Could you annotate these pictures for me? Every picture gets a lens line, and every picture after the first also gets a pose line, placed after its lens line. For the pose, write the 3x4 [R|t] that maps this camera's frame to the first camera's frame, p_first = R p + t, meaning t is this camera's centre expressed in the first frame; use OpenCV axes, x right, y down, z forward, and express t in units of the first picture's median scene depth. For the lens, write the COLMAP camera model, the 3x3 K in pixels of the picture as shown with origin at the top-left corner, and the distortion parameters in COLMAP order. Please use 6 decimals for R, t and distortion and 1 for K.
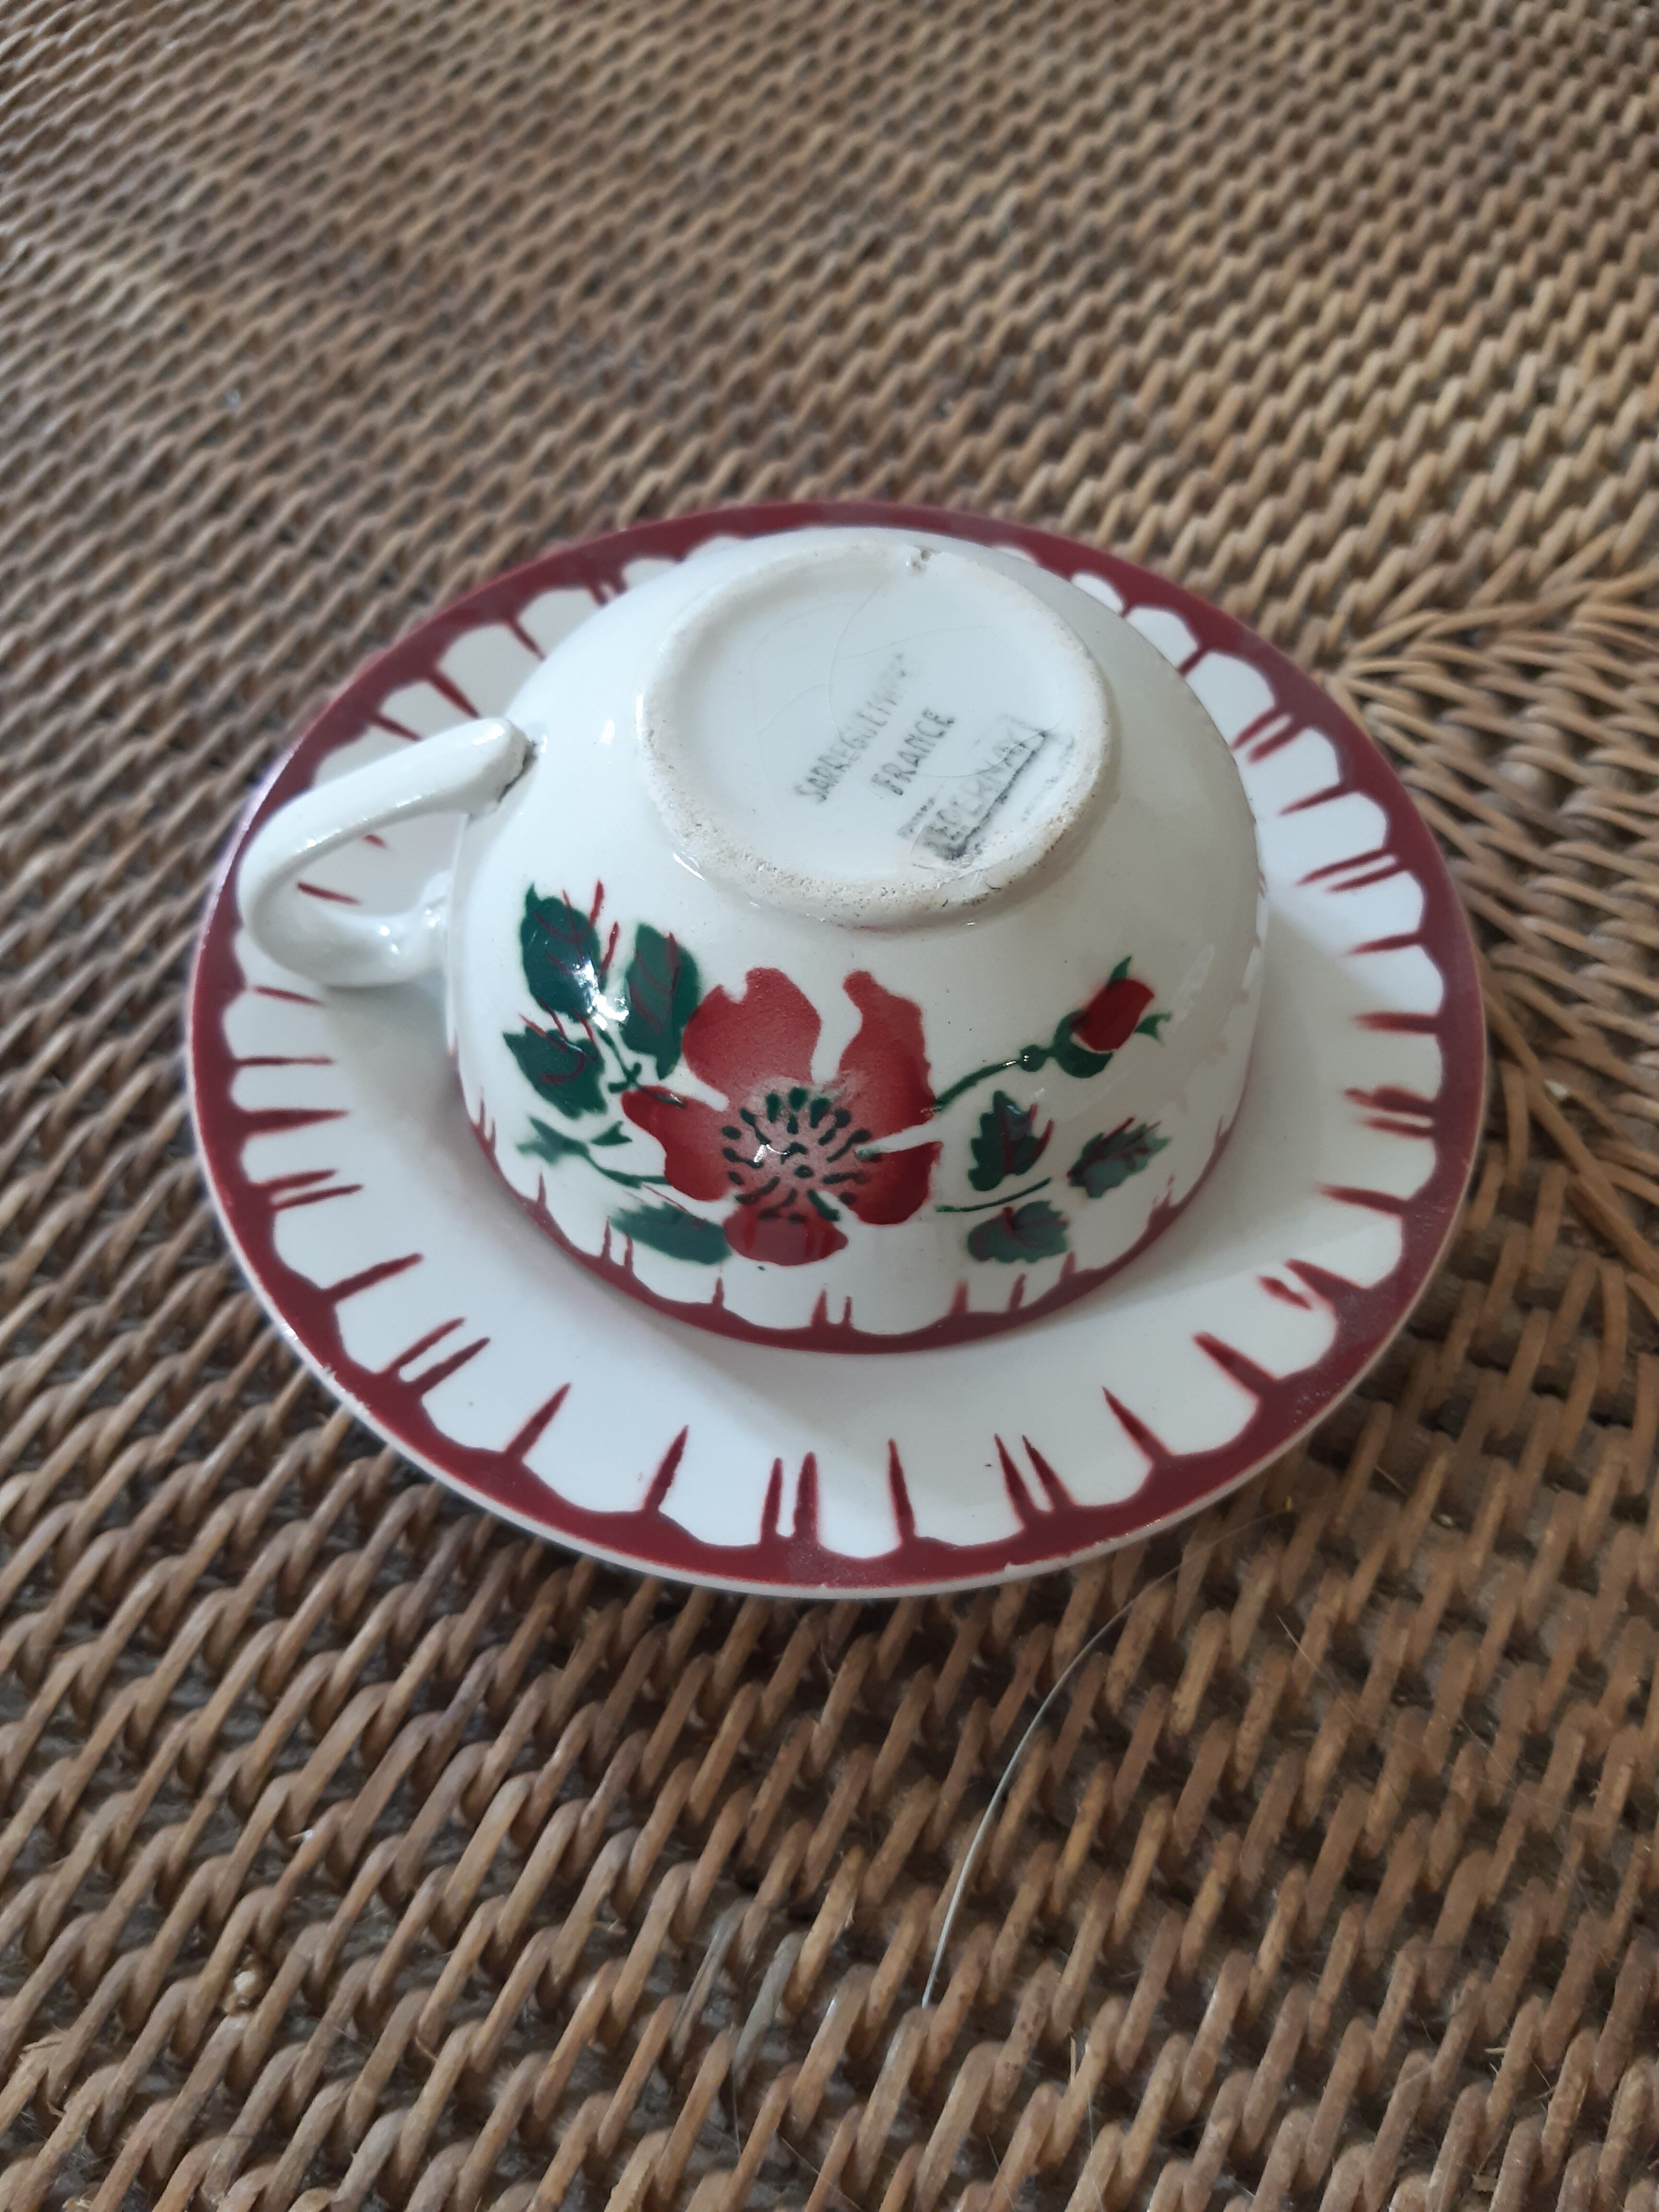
lens RADIAL K [[1811.1, 0, 831.9], [0, 1811.1, 1154.6], [0, 0, 1]] dist [0.009226, -0.082031]
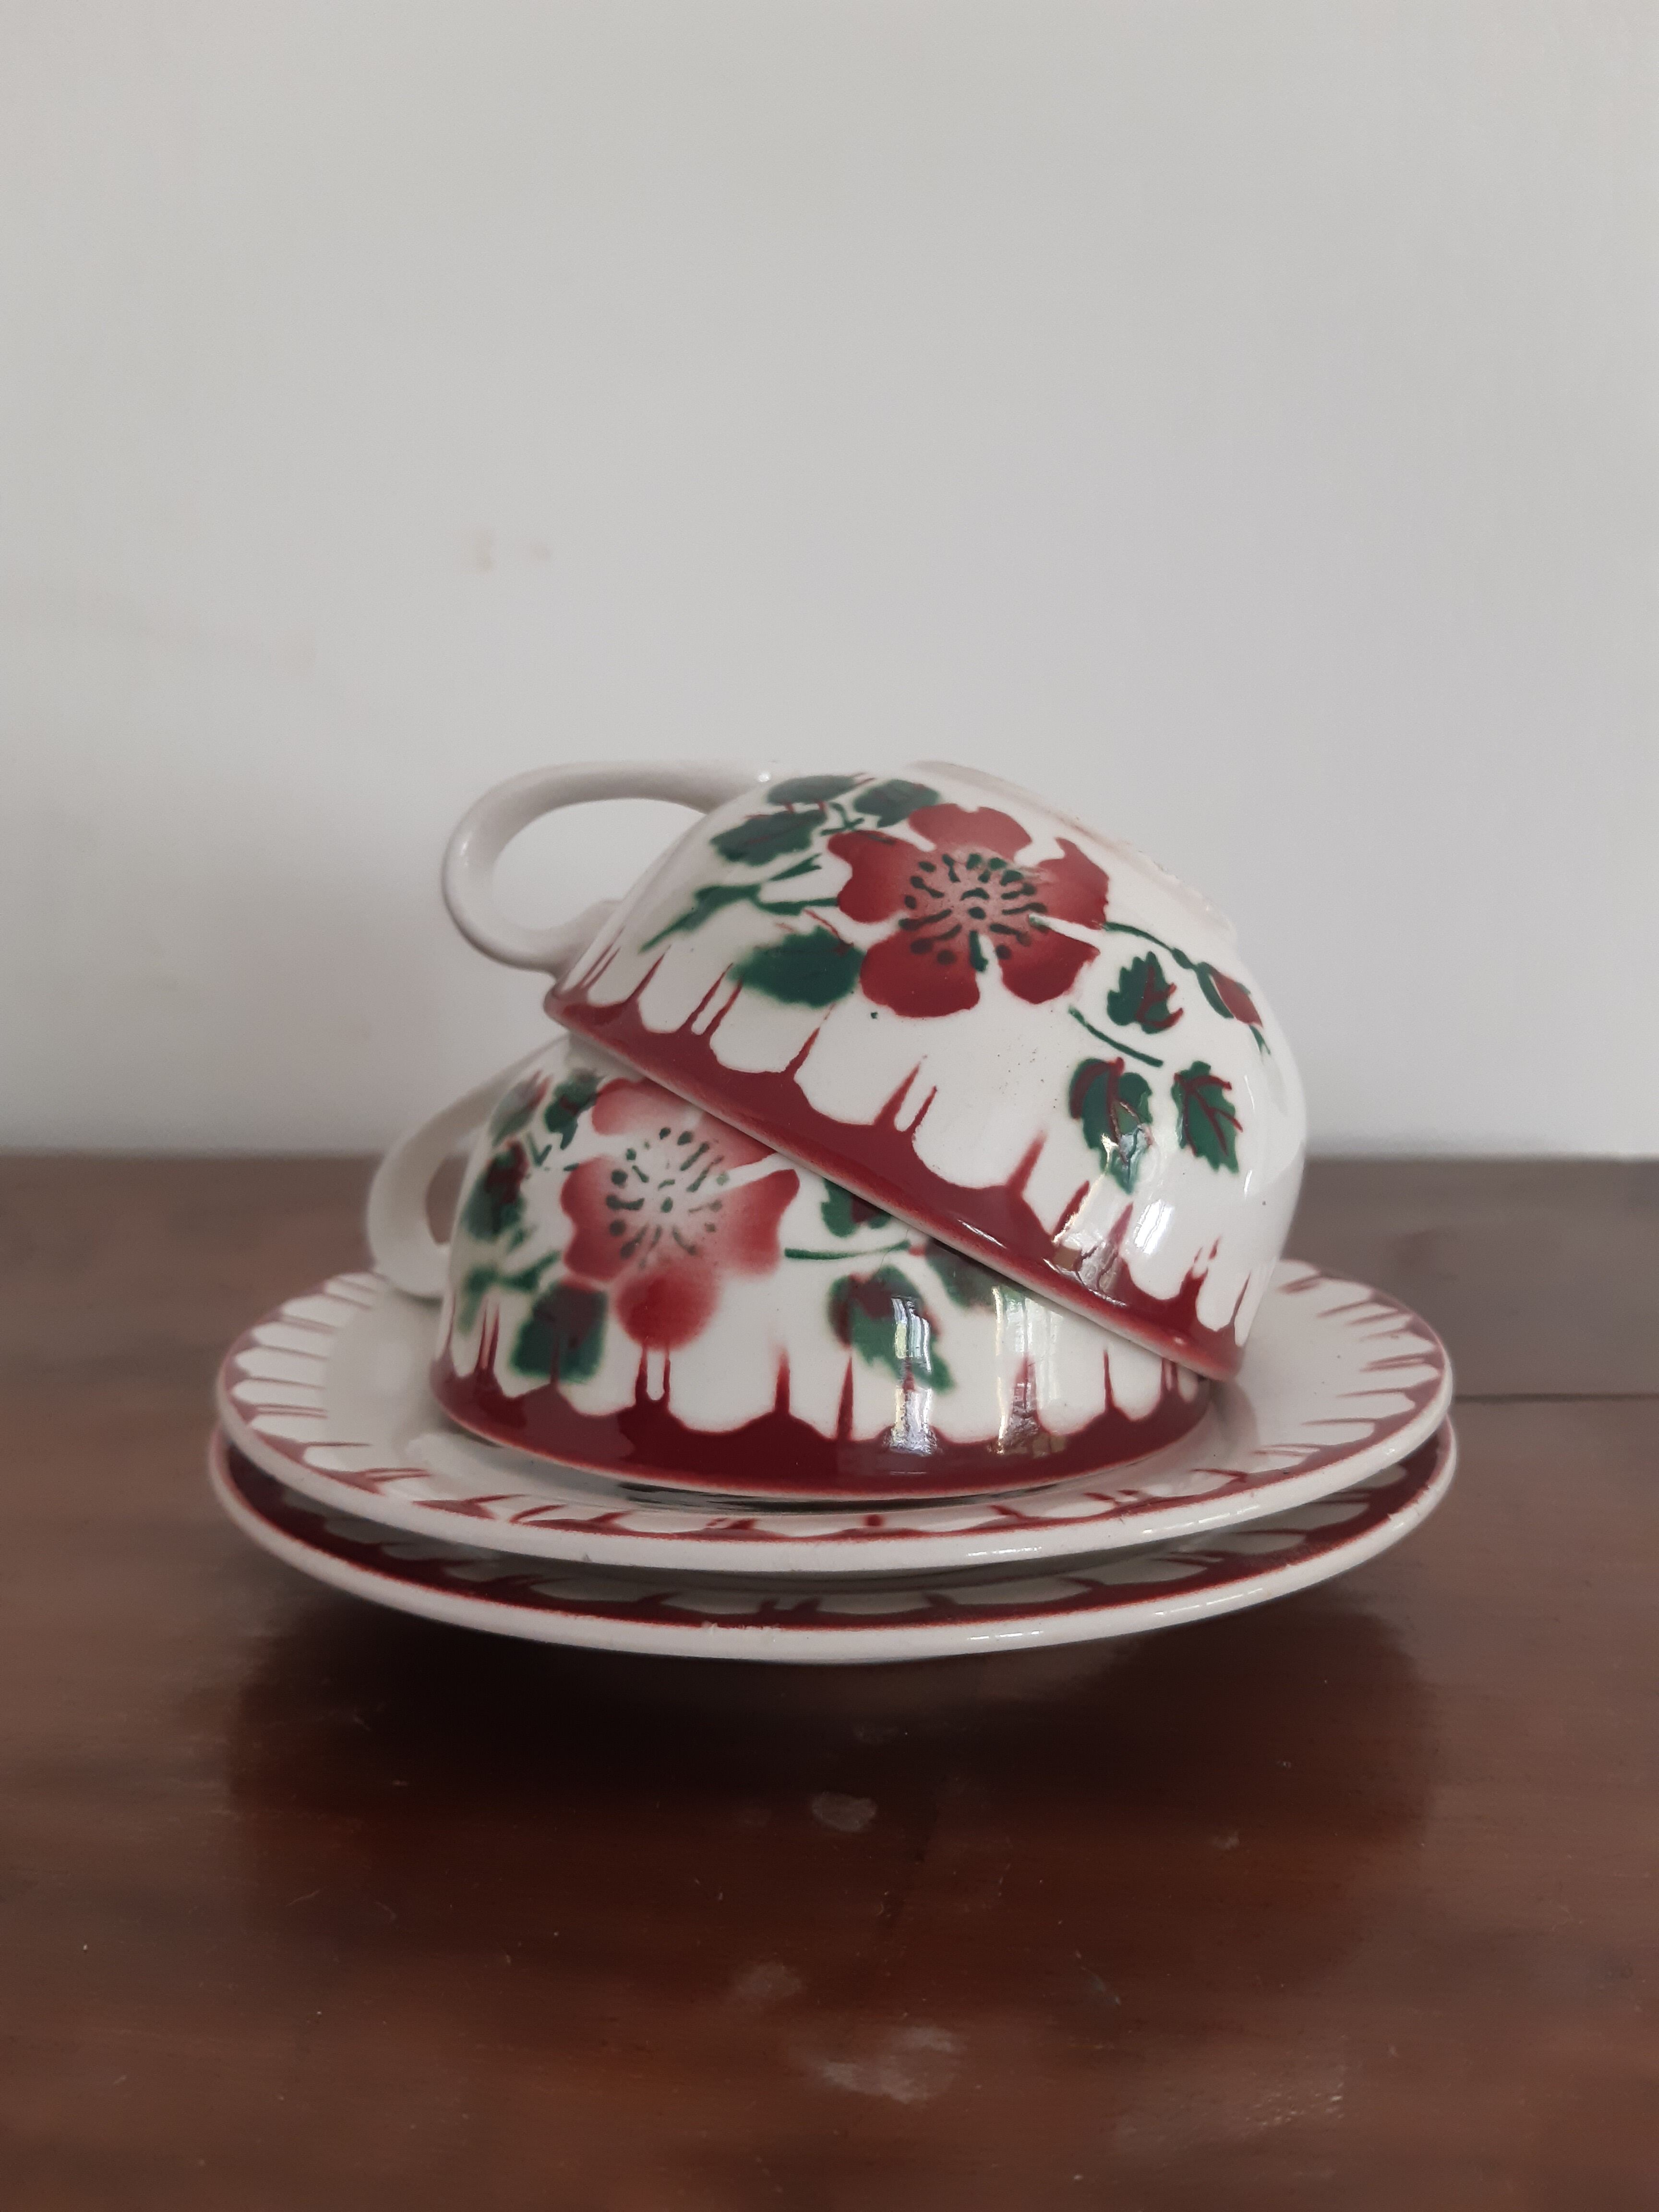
lens RADIAL K [[1811.1, 0, 831.9], [0, 1811.1, 1154.6], [0, 0, 1]] dist [0.009226, -0.082031]
pose [[0.889258, 0.456582, -0.027447, 0.002988], [-0.242389, 0.419499, -0.874796, 1.028931], [-0.387902, 0.784572, 0.483713, 0.624716]]
